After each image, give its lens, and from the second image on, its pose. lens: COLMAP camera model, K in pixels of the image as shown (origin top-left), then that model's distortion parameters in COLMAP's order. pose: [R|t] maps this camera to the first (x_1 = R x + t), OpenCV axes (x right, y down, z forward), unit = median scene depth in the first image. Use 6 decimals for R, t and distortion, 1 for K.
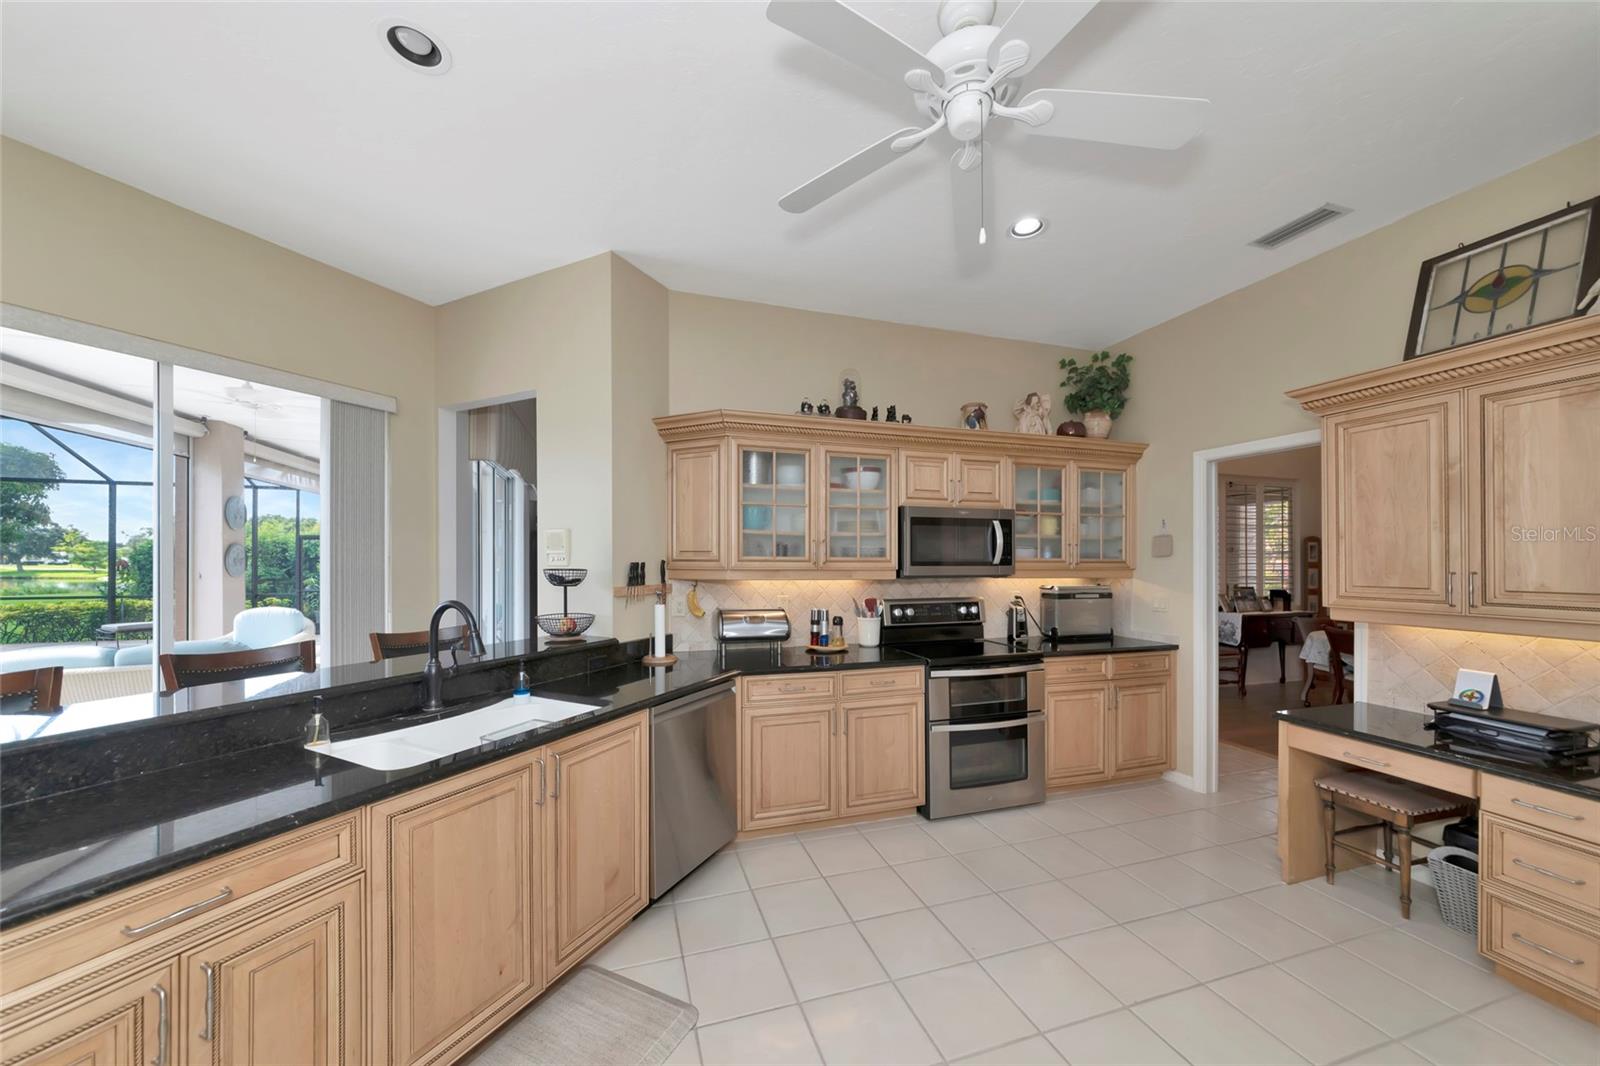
lens RADIAL K [[564.8, 0, 793.1], [0, 564.8, 562.2], [0, 0, 1]] dist [-0.000652, -0.000085]
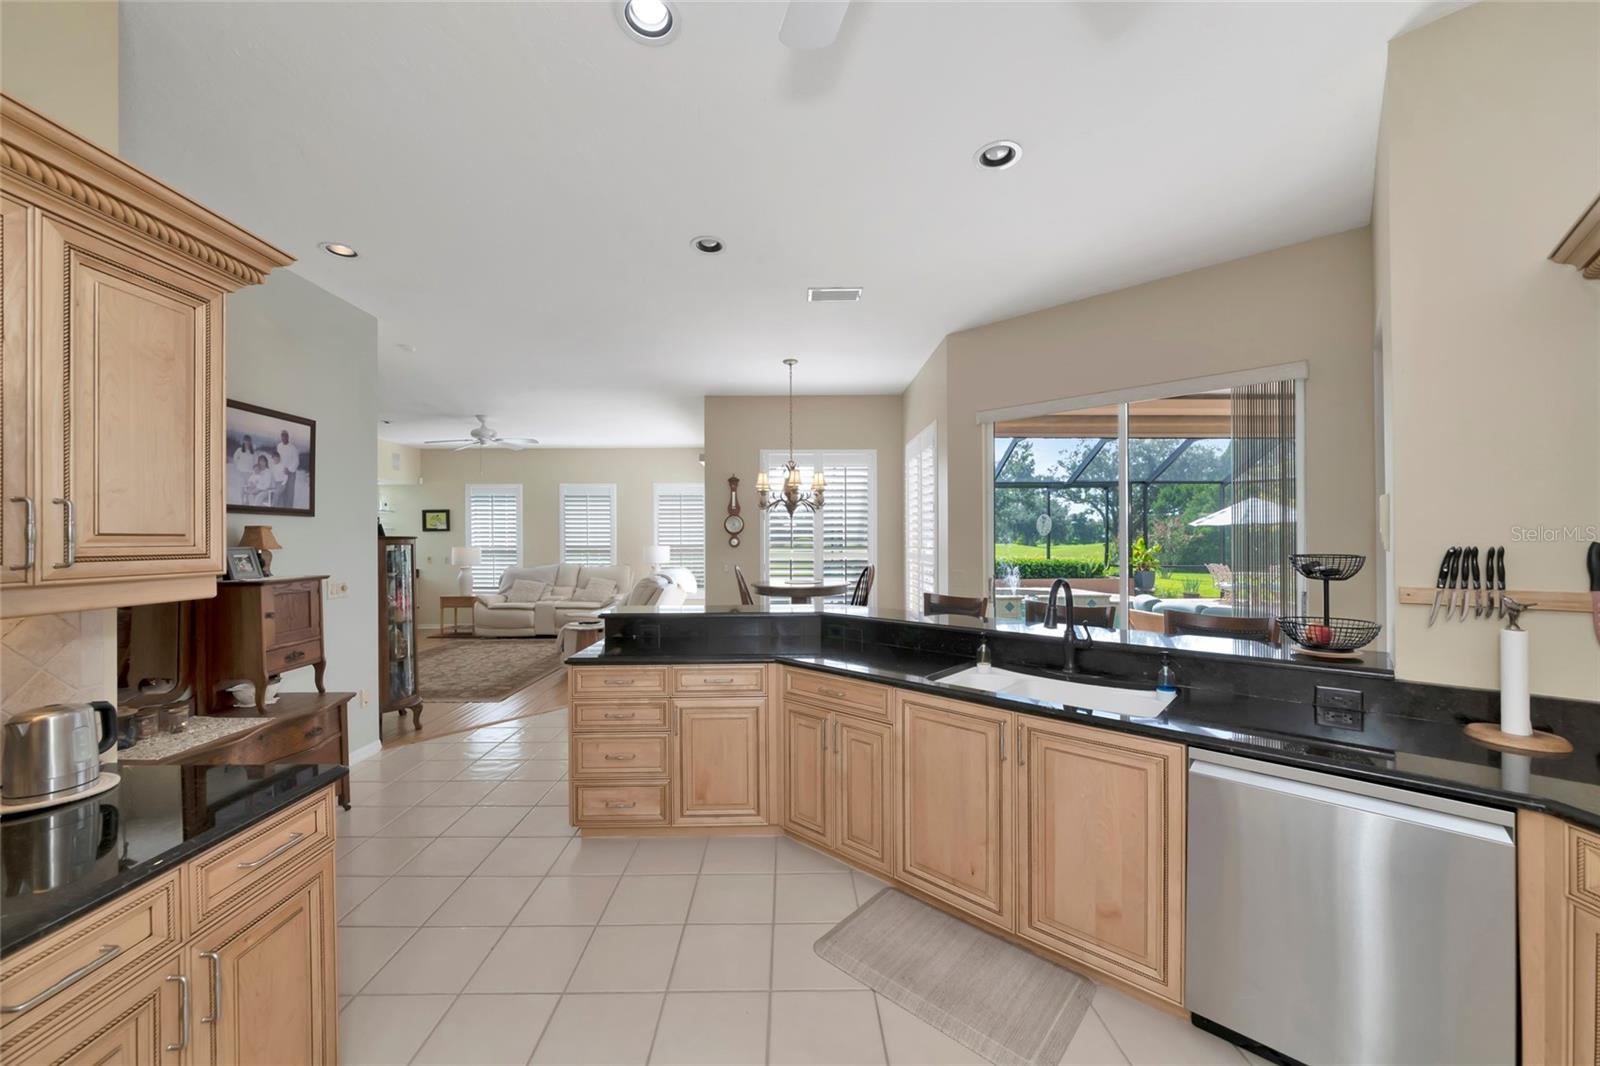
lens RADIAL K [[582.9, 0, 792.4], [0, 582.9, 541.8], [0, 0, 1]] dist [0.000690, 0.000097]
pose [[-0.296986, 0.000961, -0.954881, 0.405230], [0.004246, 0.999991, -0.000314, -0.005317], [0.954872, -0.004148, -0.296987, 0.486896]]
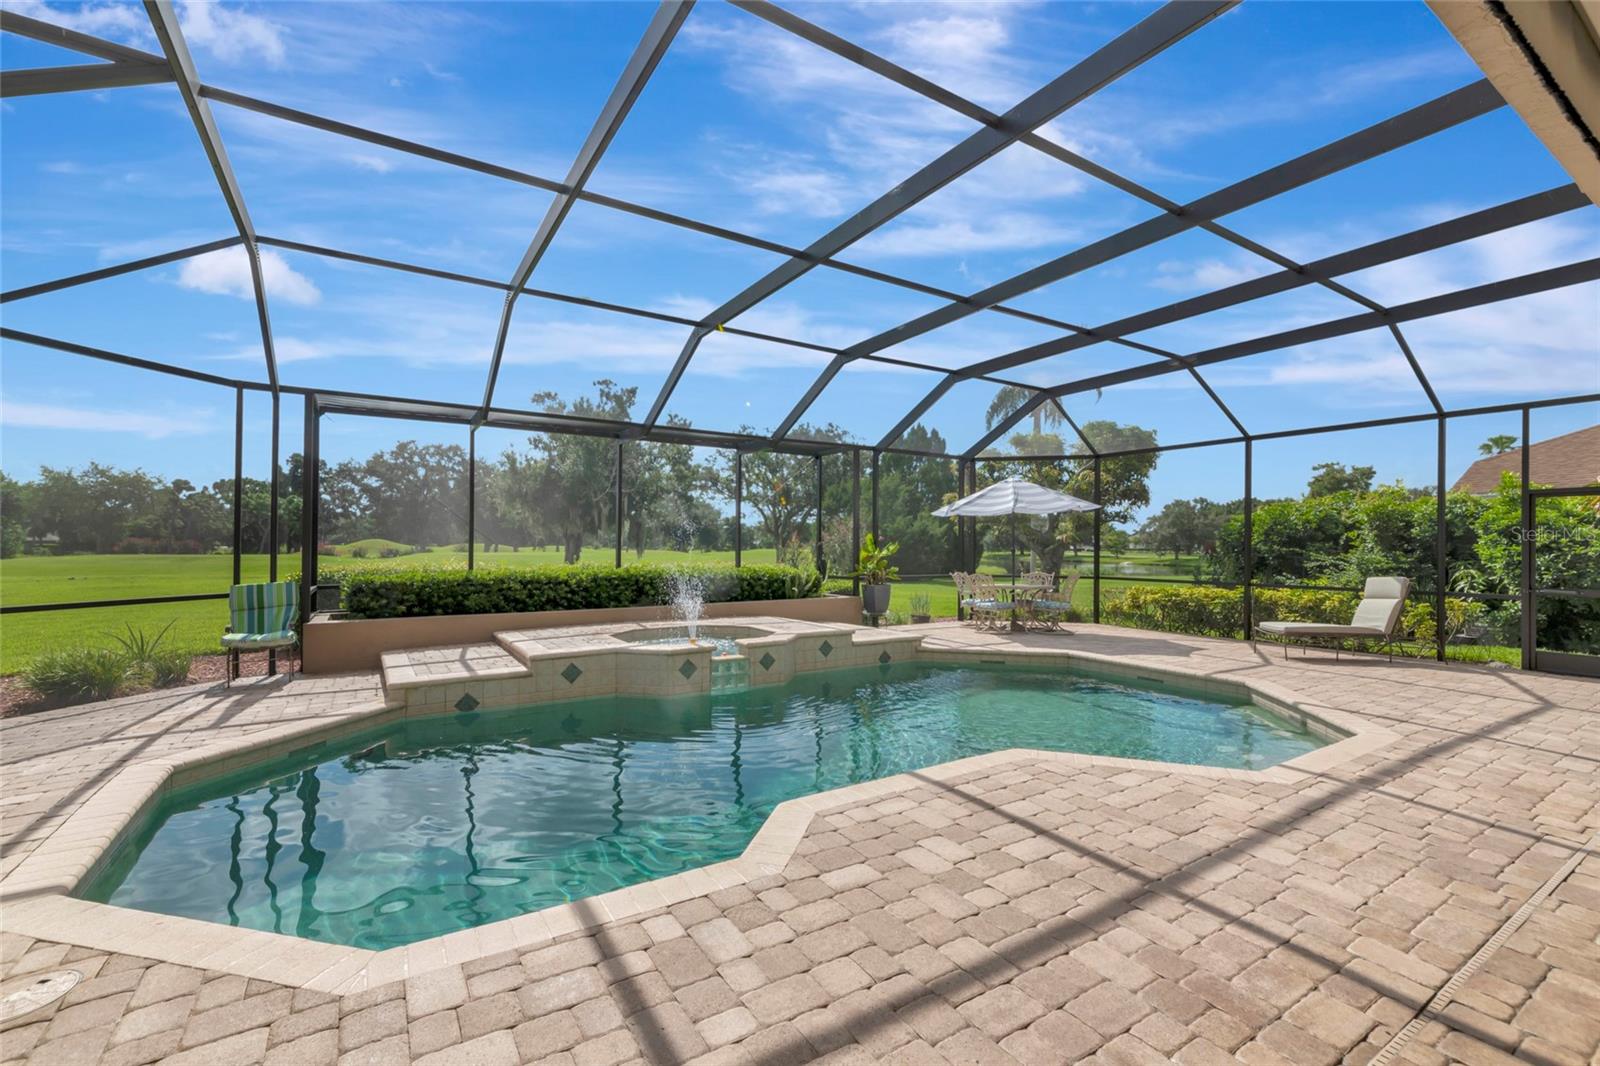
lens RADIAL K [[688.5, 0, 799.1], [0, 688.5, 571.9], [0, 0, 1]] dist [0.000164, 0.000029]
pose [[0.253360, 0.035390, -0.966725, -1.402699], [-0.004841, 0.999364, 0.035316, 0.042703], [0.967360, -0.004268, 0.253370, 0.496933]]
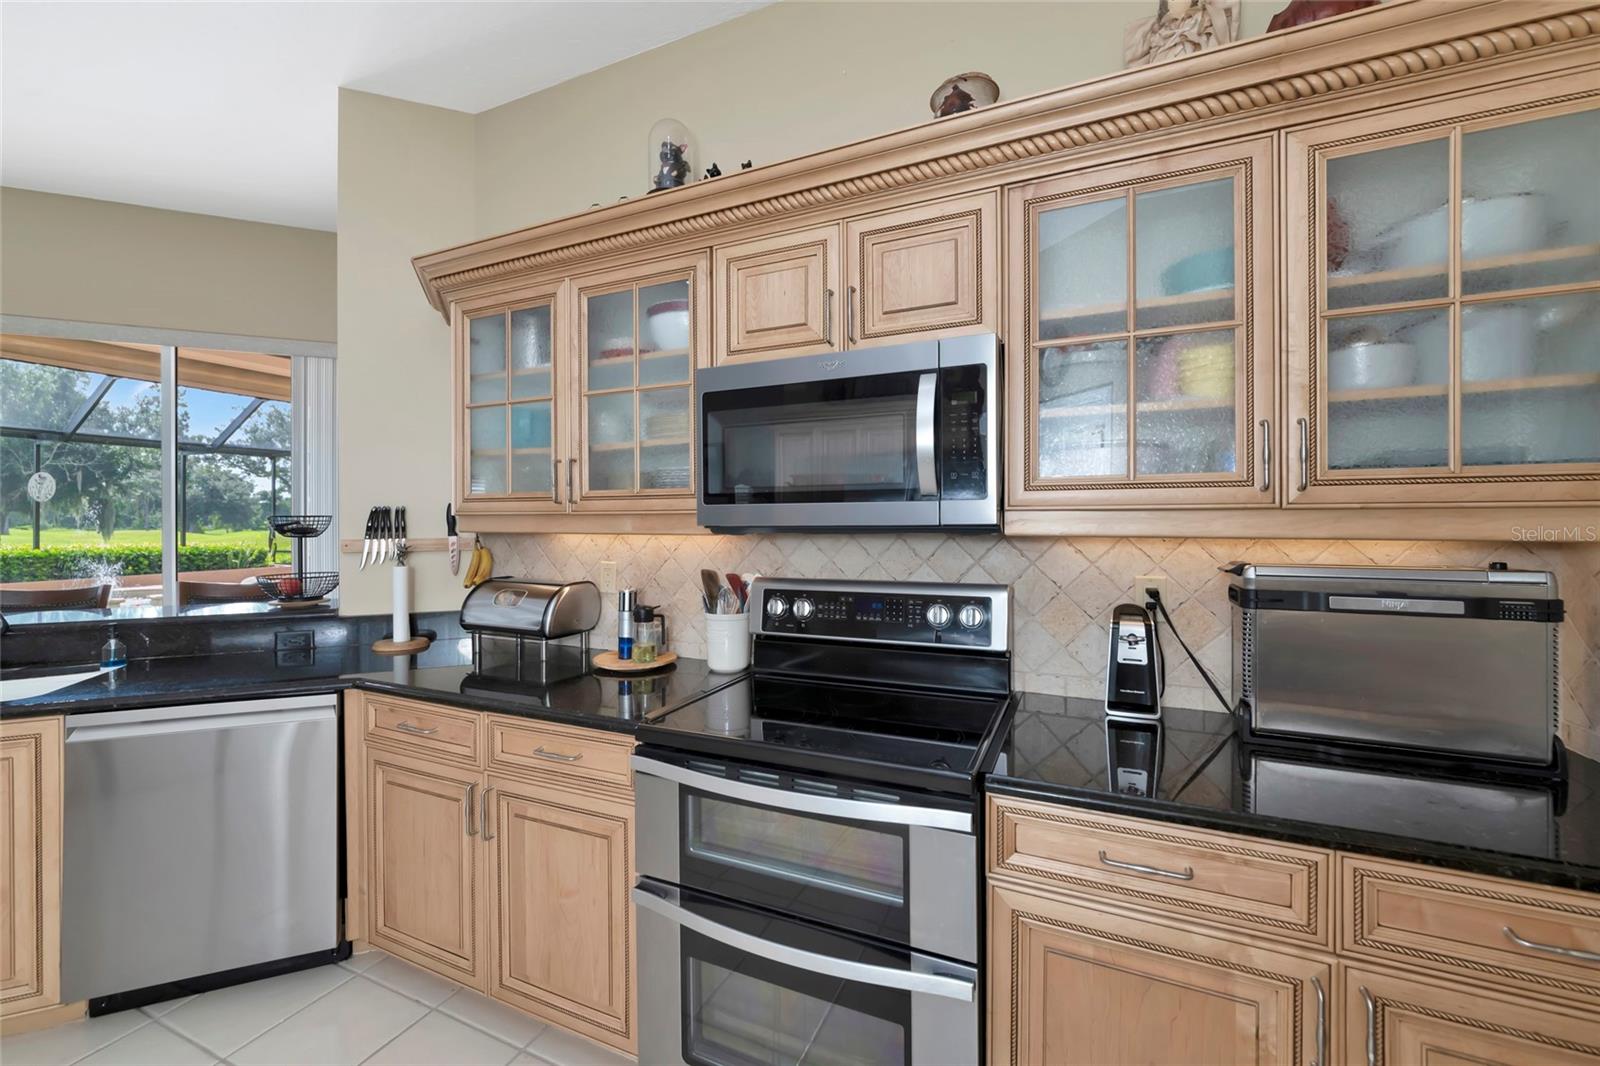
lens RADIAL K [[633.8, 0, 801.6], [0, 633.8, 530.4], [0, 0, 1]] dist [-0.006502, 0.000035]
pose [[0.752849, 0.004314, -0.658179, 0.577652], [0.003322, 0.999941, 0.010354, 0.021924], [0.658185, -0.009981, 0.752790, 0.666062]]
